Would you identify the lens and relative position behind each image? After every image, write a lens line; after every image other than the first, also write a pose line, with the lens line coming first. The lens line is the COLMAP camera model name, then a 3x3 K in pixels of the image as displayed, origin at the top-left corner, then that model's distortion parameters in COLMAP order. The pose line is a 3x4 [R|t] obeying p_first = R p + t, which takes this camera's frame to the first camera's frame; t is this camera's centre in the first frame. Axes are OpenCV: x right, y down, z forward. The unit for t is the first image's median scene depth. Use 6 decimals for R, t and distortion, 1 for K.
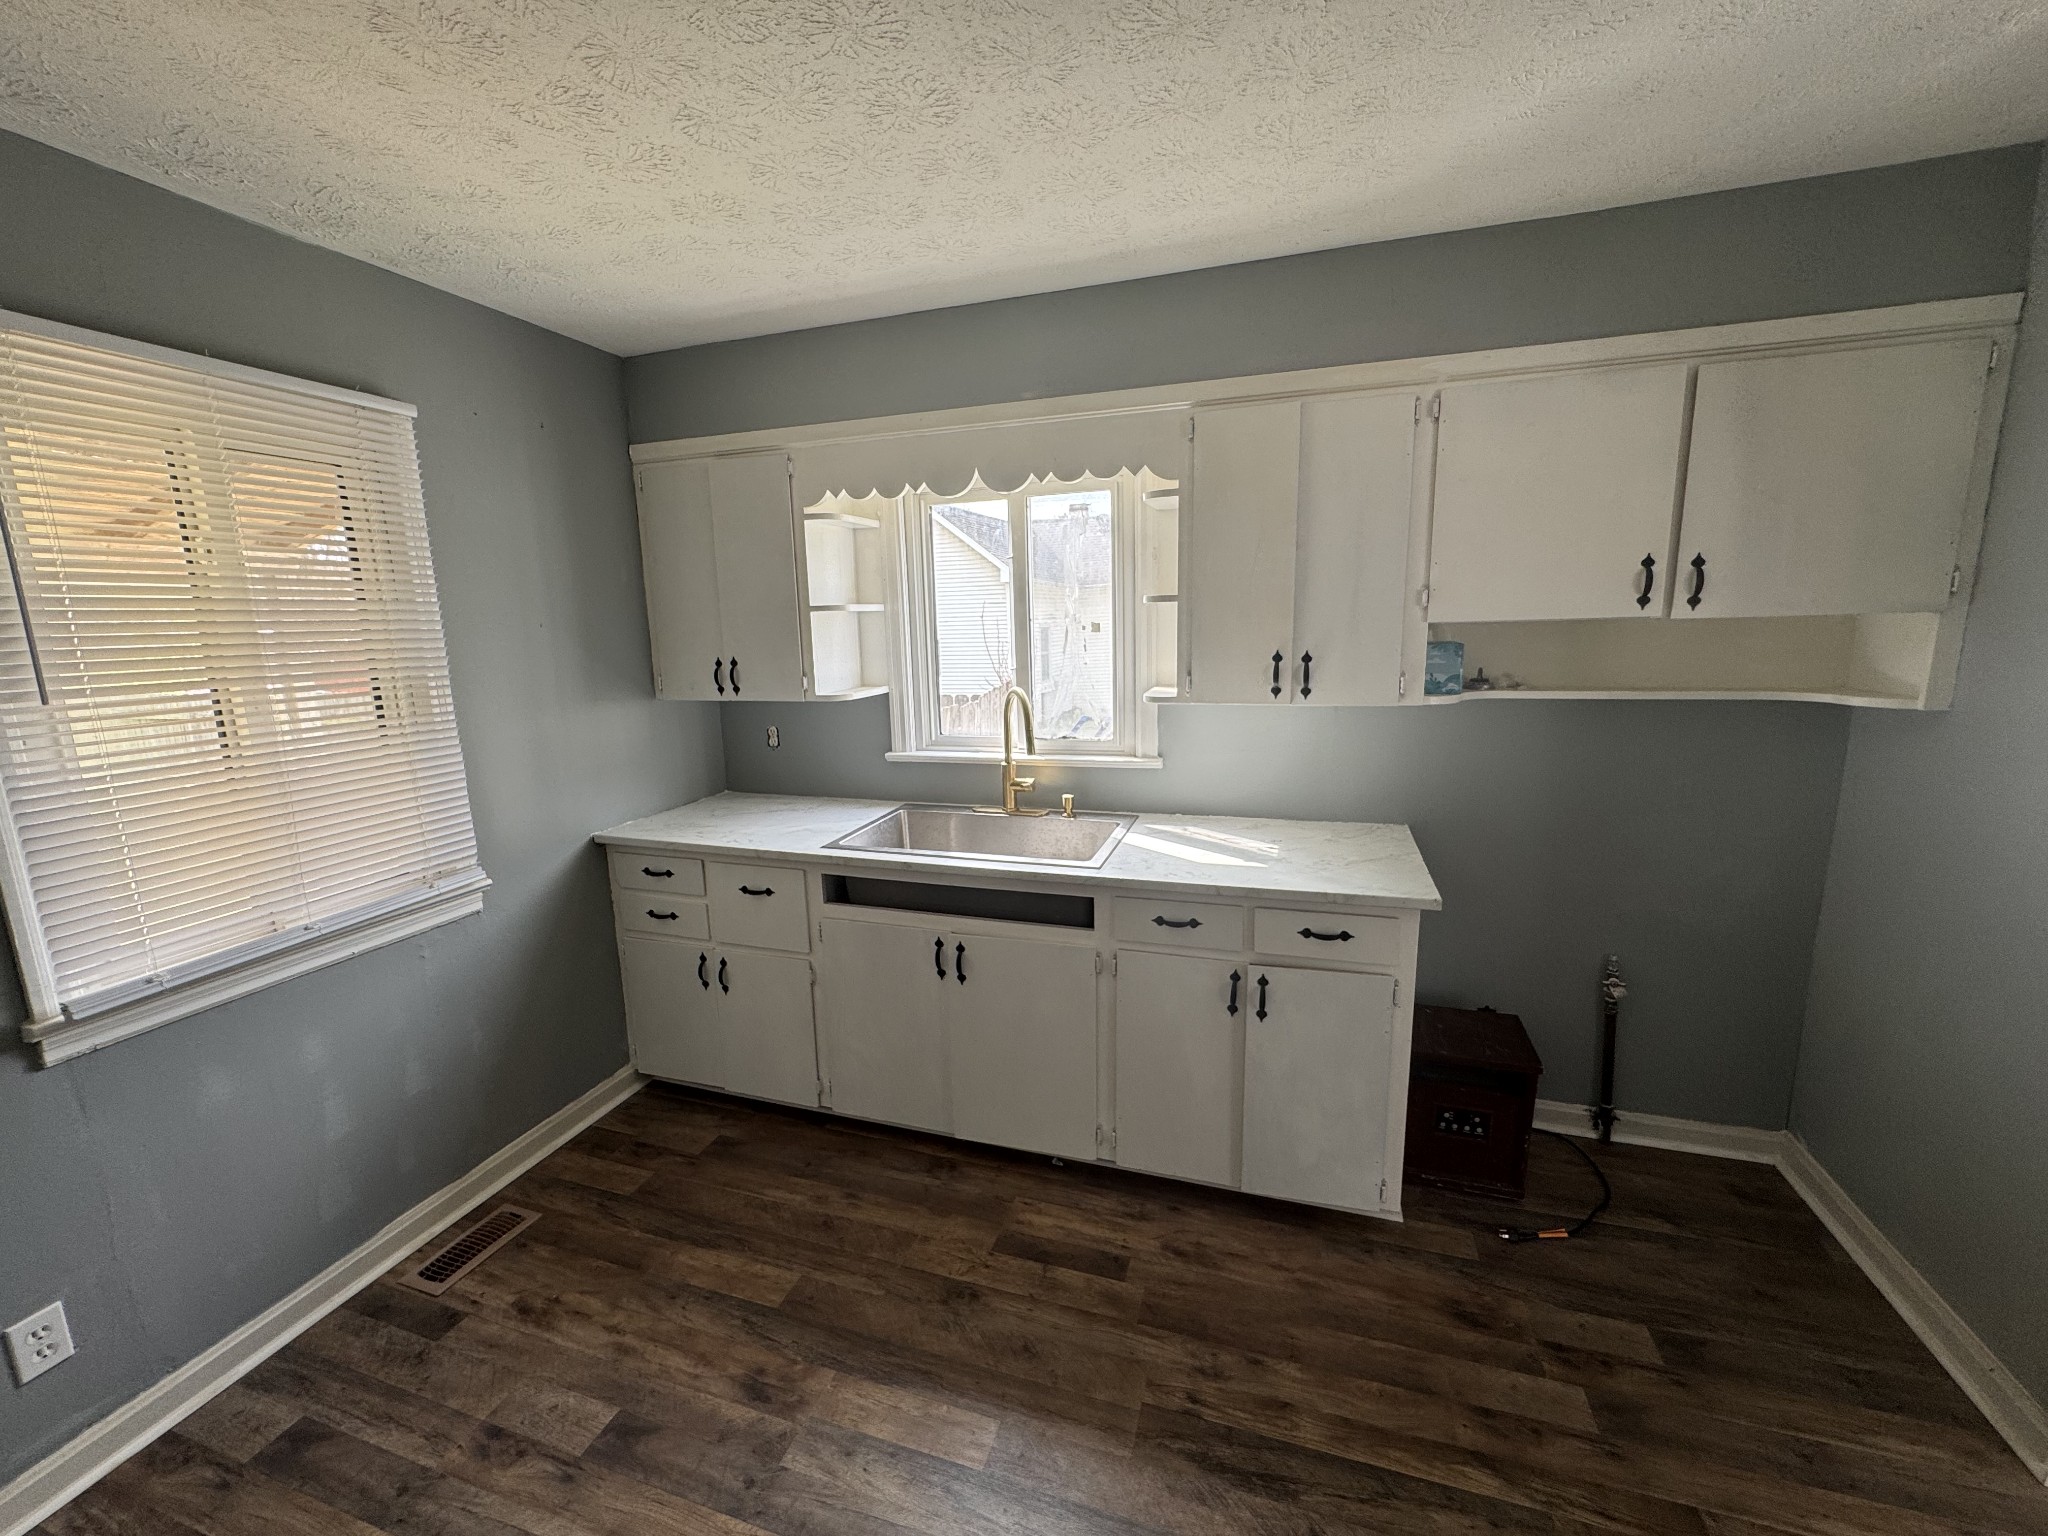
lens RADIAL K [[826.9, 0, 1002.4], [0, 826.9, 771.5], [0, 0, 1]] dist [-0.002043, 0.000294]
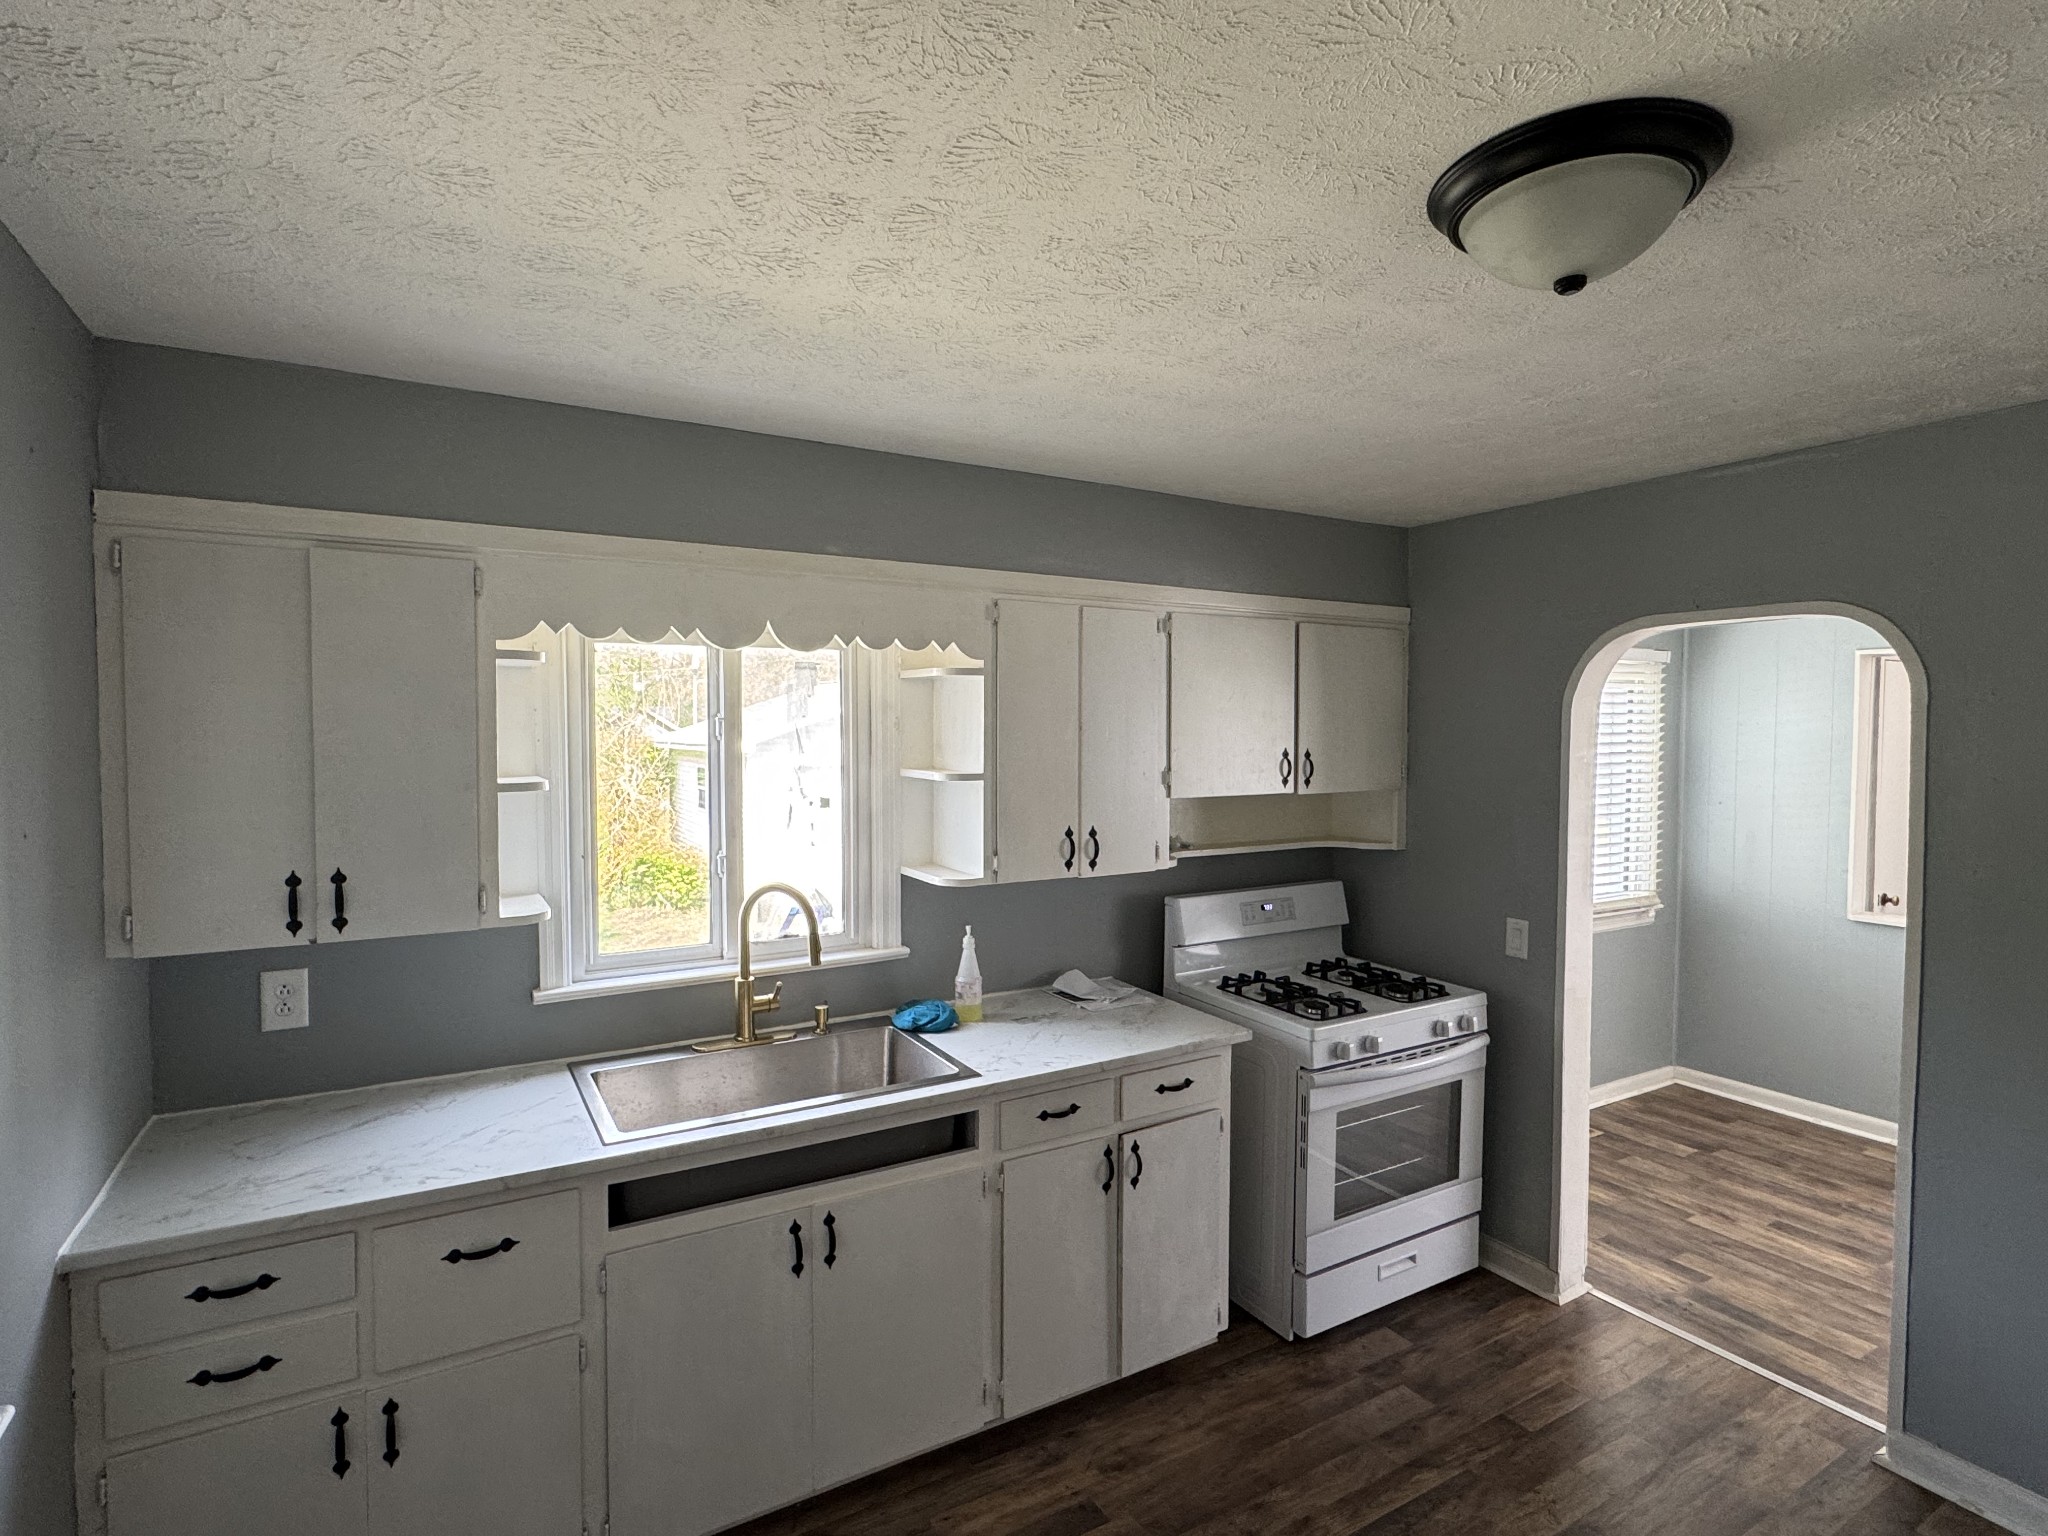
lens RADIAL K [[1068.9, 0, 1010.2], [0, 1068.9, 766.1], [0, 0, 1]] dist [-0.003723, 0.000128]
pose [[0.653083, -0.003614, 0.757278, -0.783870], [0.123102, 0.987195, -0.101452, -0.098557], [-0.747214, 0.159479, 0.645165, 0.178095]]
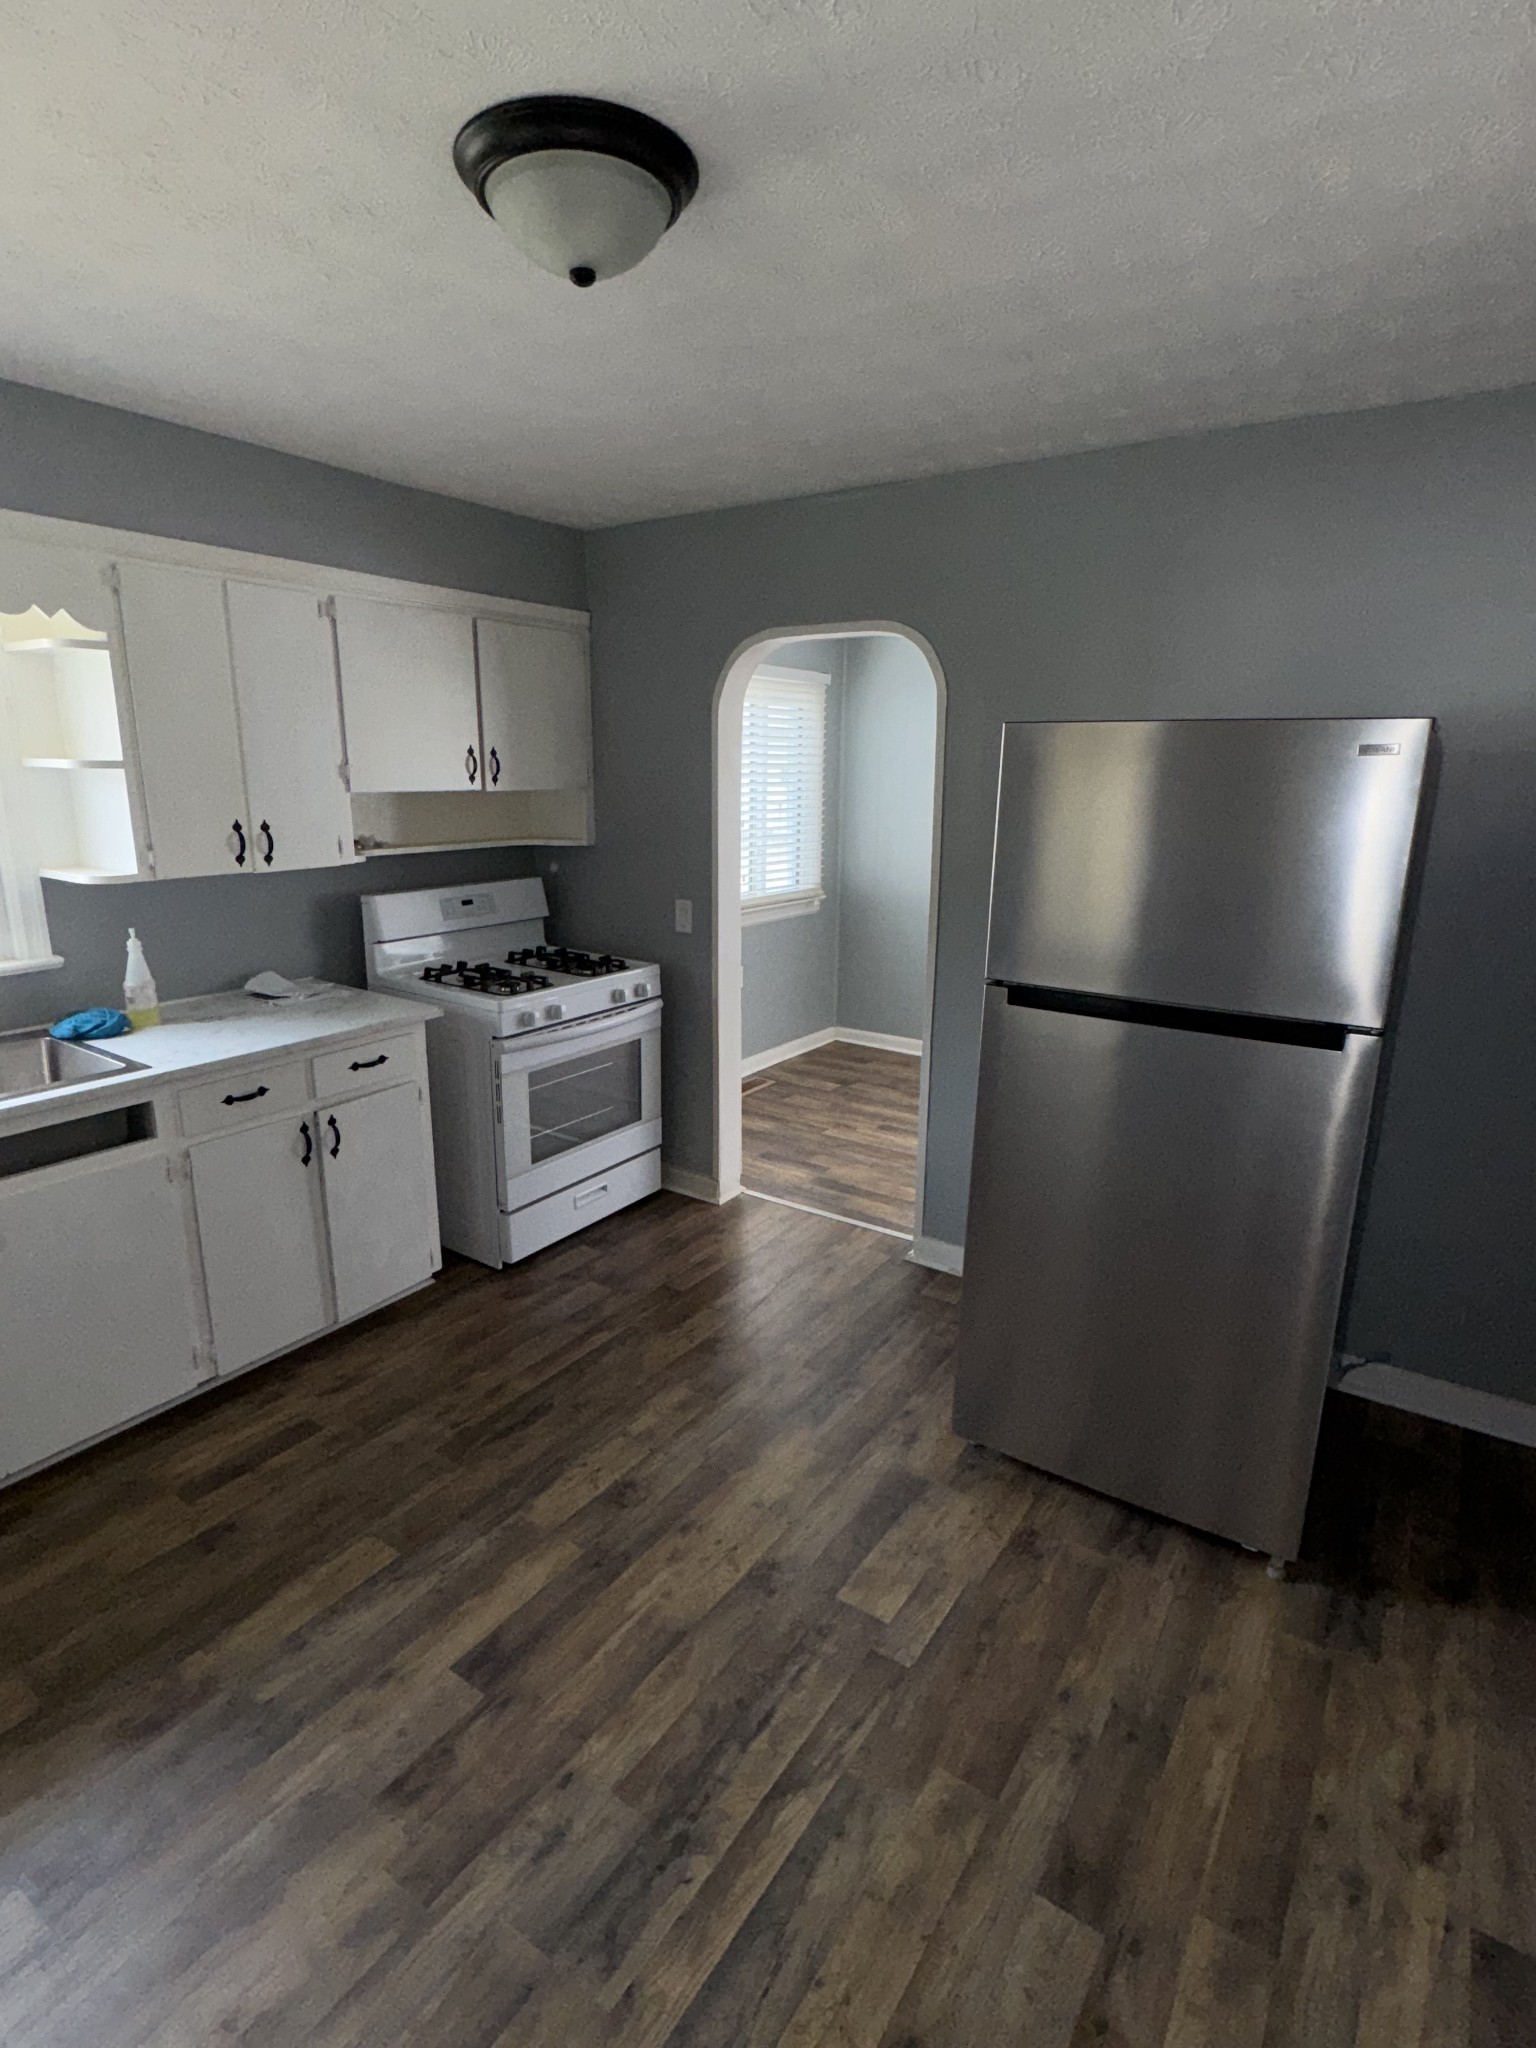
lens RADIAL K [[1068.9, 0, 784.4], [0, 1068.9, 1032.8], [0, 0, 1]] dist [-0.003723, 0.000128]
pose [[0.257627, -0.209354, 0.943292, -0.836211], [0.160484, 0.971957, 0.171886, -0.008543], [-0.952824, 0.107101, 0.284000, 0.008124]]
